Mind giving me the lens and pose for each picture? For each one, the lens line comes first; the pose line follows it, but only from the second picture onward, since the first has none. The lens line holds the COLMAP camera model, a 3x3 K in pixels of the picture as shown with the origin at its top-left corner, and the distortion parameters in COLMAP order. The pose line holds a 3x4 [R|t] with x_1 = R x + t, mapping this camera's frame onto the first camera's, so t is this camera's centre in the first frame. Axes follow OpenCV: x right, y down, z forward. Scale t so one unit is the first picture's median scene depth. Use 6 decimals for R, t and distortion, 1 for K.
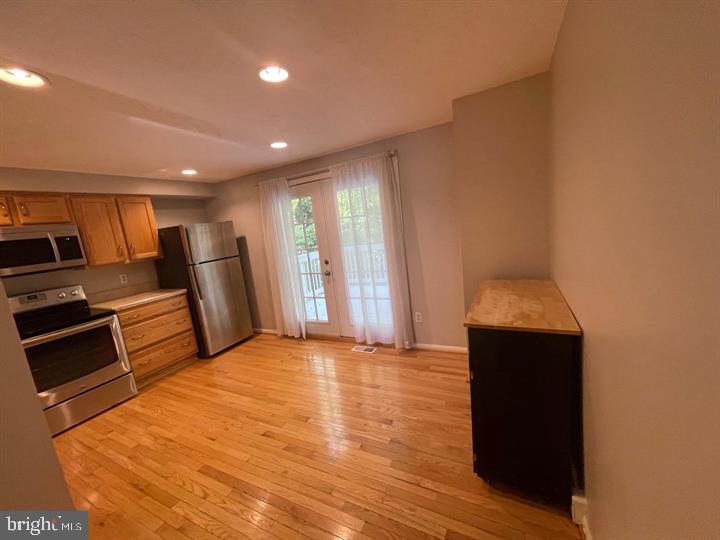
lens RADIAL K [[291.2, 0, 359.6], [0, 291.2, 271.0], [0, 0, 1]] dist [-0.000192, 0.002634]
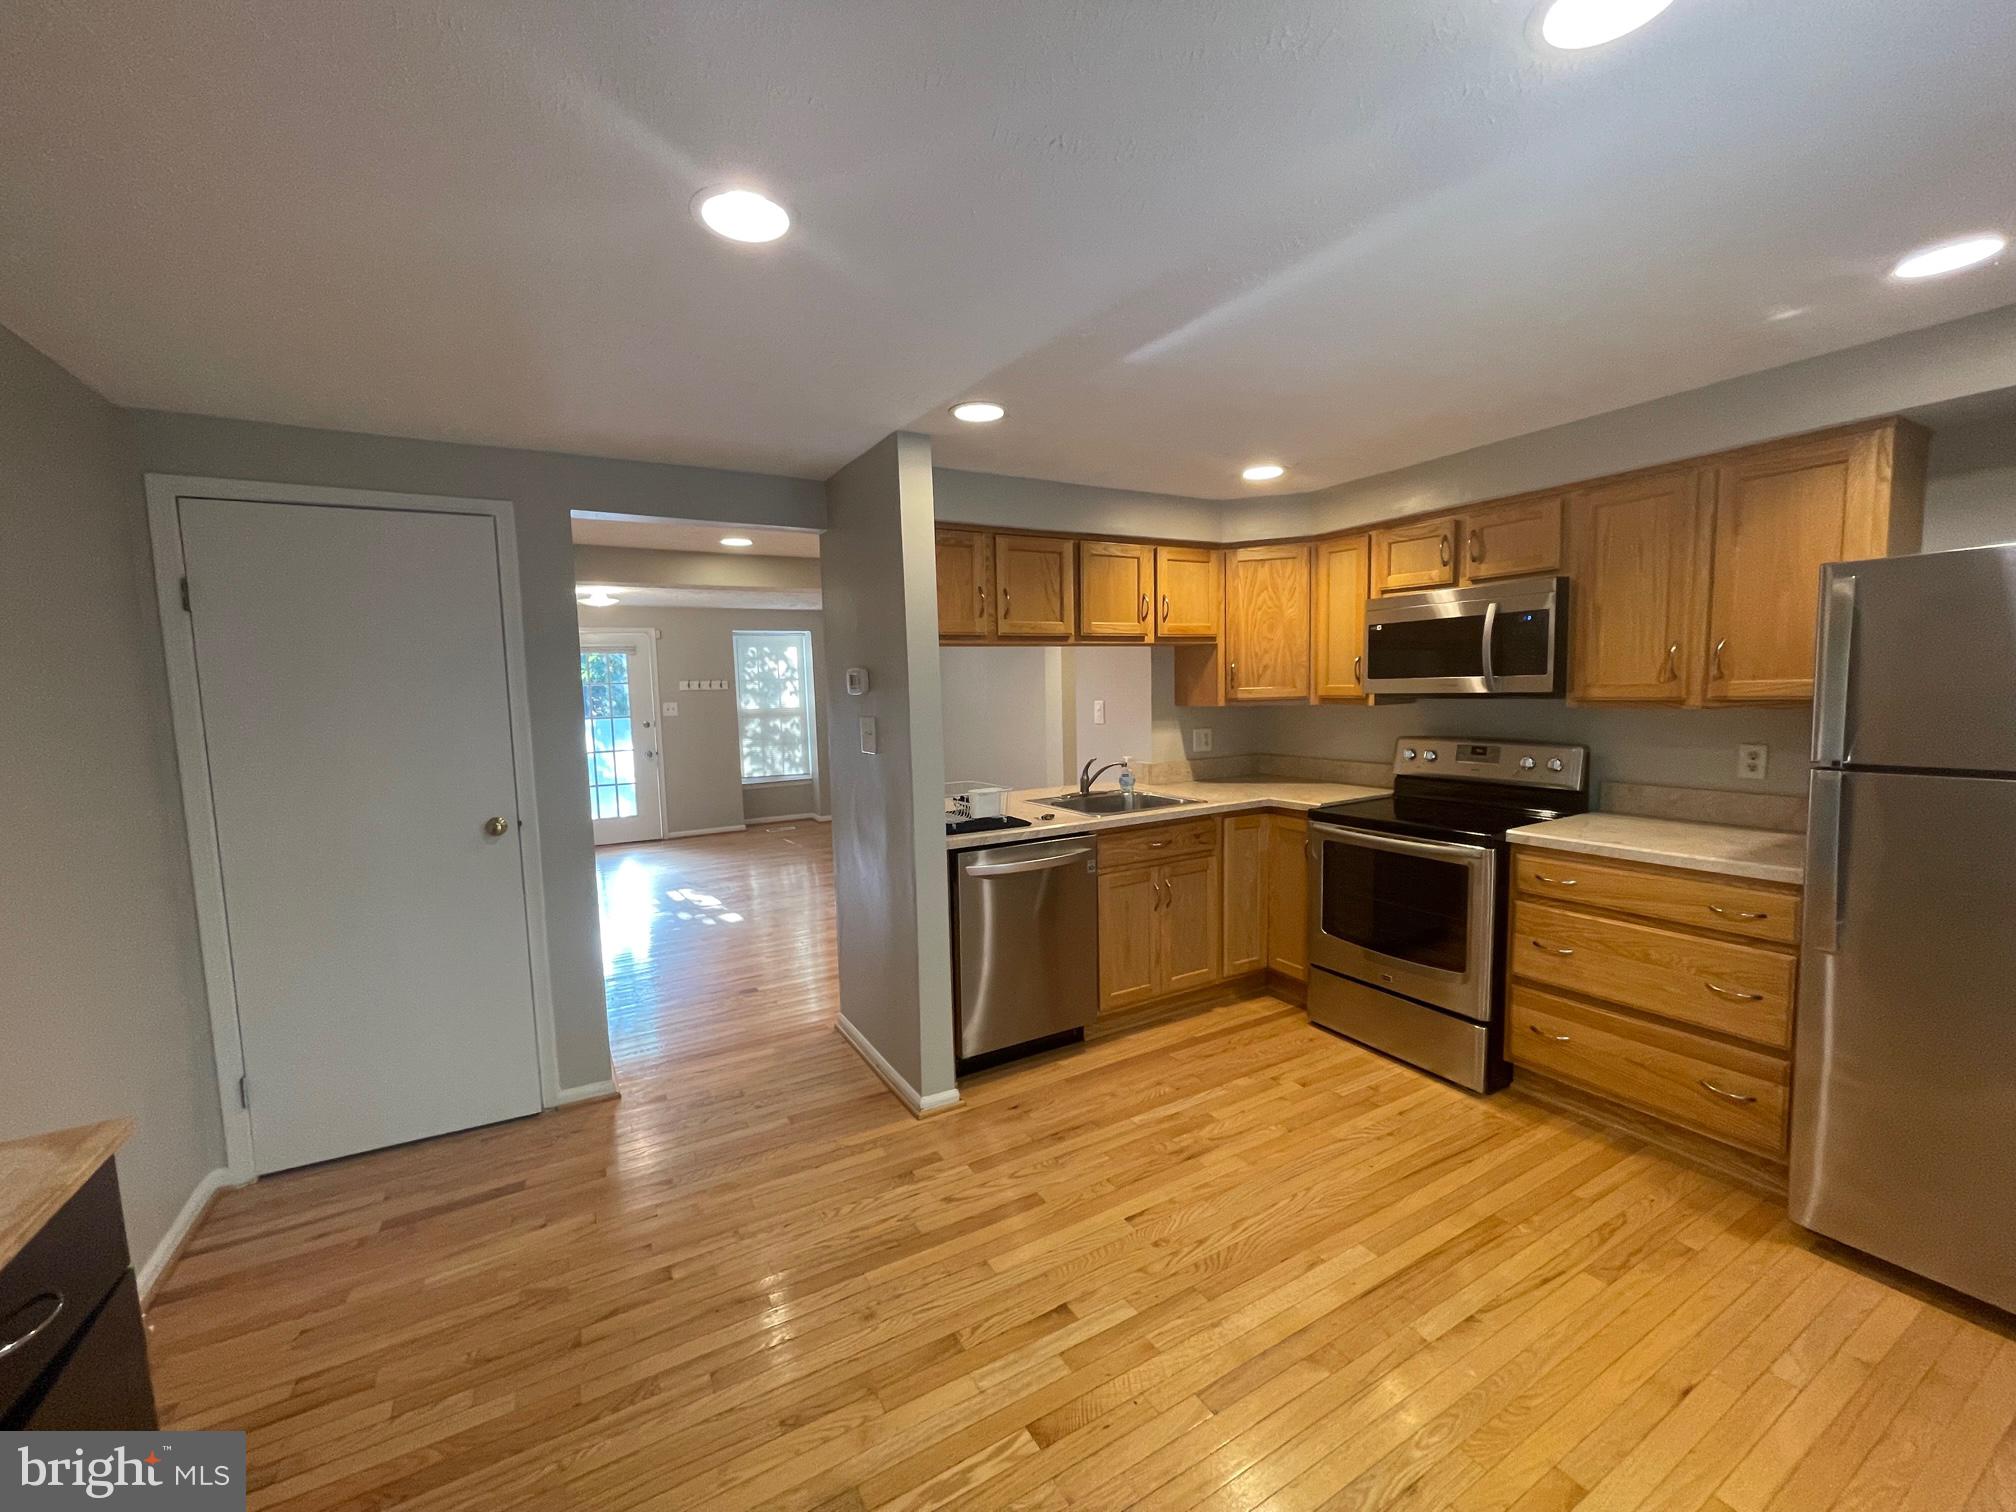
lens RADIAL K [[815.4, 0, 1017.3], [0, 815.4, 760.9], [0, 0, 1]] dist [-0.000192, 0.002634]
pose [[-0.535867, 0.207977, -0.818286, 0.234813], [-0.045998, 0.960555, 0.274259, -0.197639], [0.843049, 0.184606, -0.505163, 1.055896]]
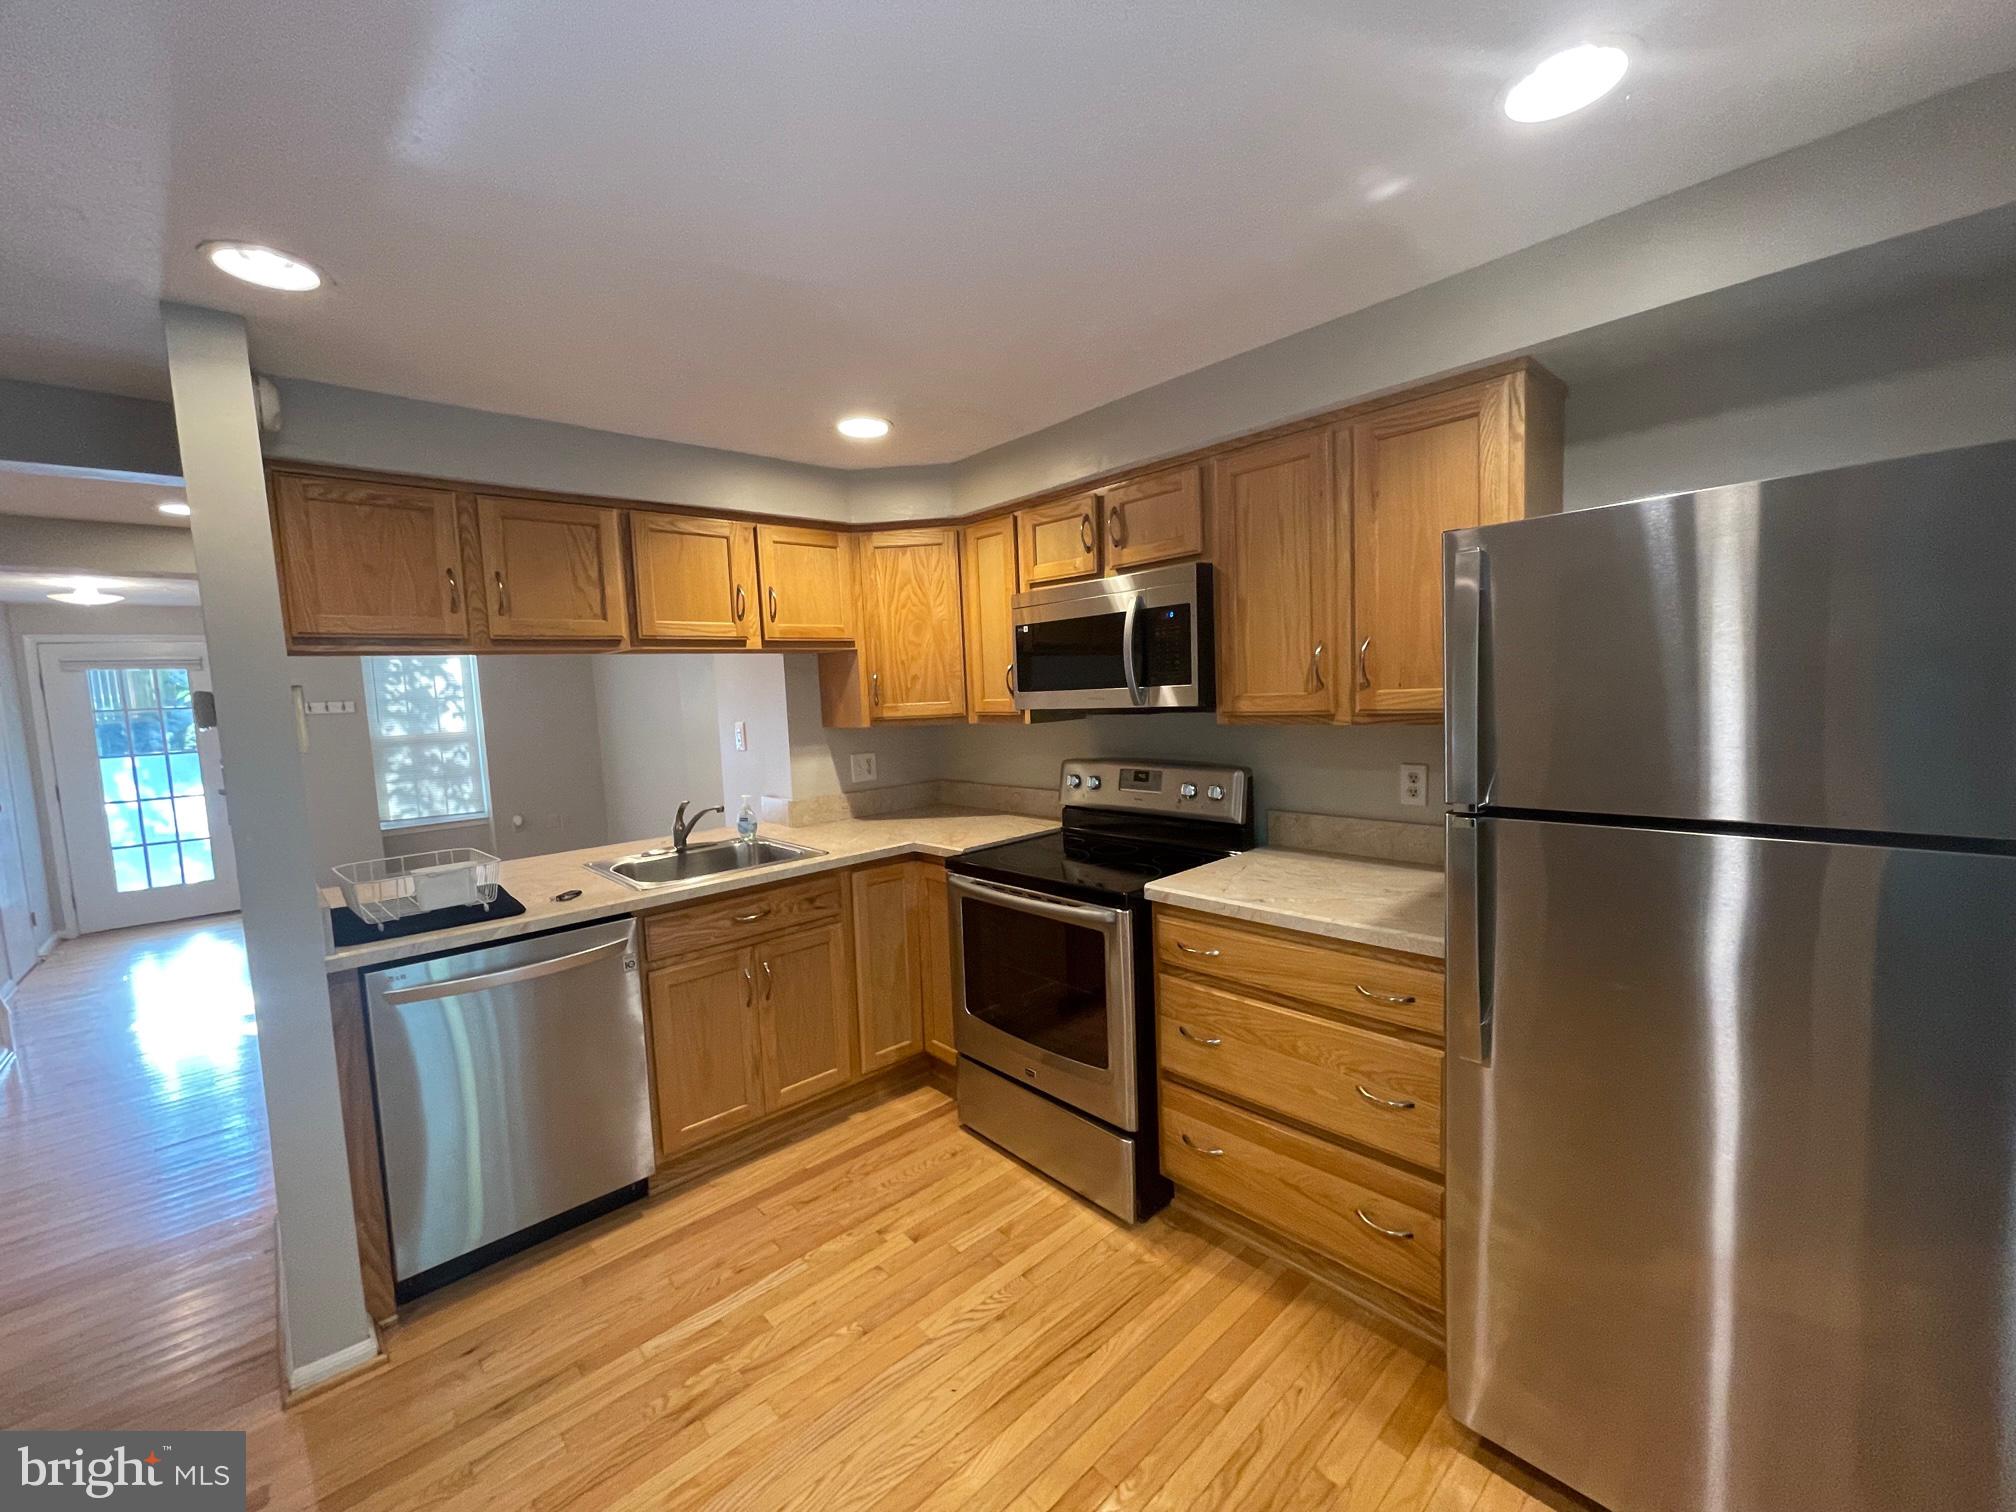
lens RADIAL K [[815.4, 0, 1012.6], [0, 815.4, 761.5], [0, 0, 1]] dist [-0.000192, 0.002634]
pose [[-0.340629, 0.214918, -0.915304, -0.162580], [-0.067177, 0.965472, 0.251698, -0.170422], [0.937795, 0.147223, -0.314430, 1.183492]]
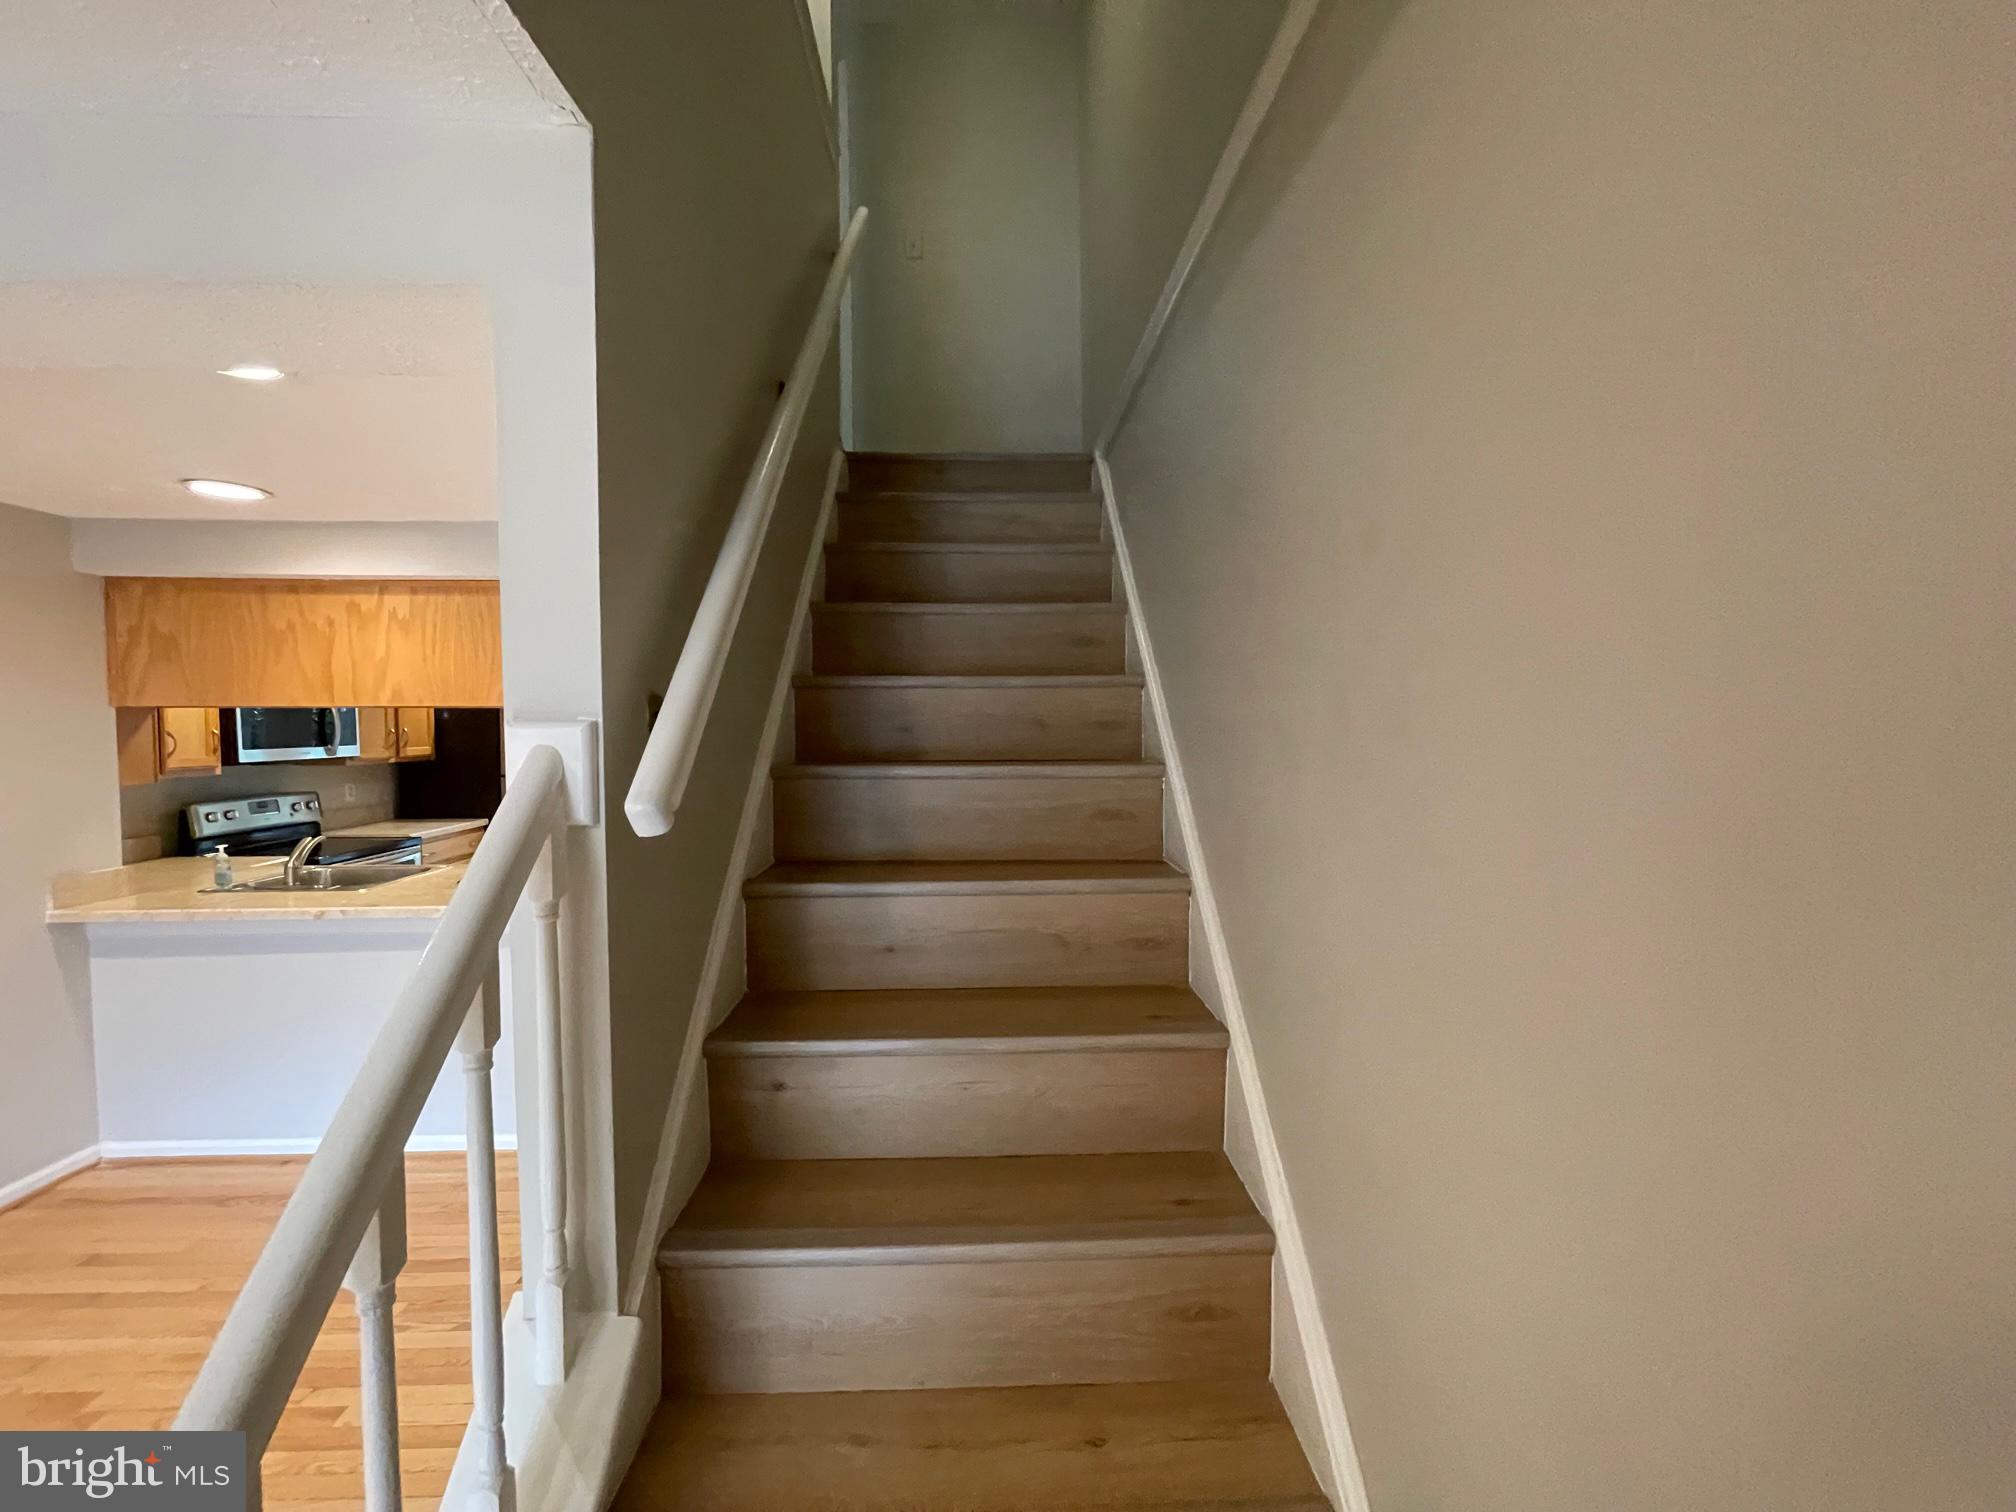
lens RADIAL K [[815.4, 0, 1006.7], [0, 815.4, 758.1], [0, 0, 1]] dist [-0.000192, 0.002634]
pose [[0.867191, 0.100946, 0.487636, -0.428077], [-0.029446, 0.987920, -0.152144, 0.129972], [-0.497104, 0.117579, 0.859688, -0.705477]]
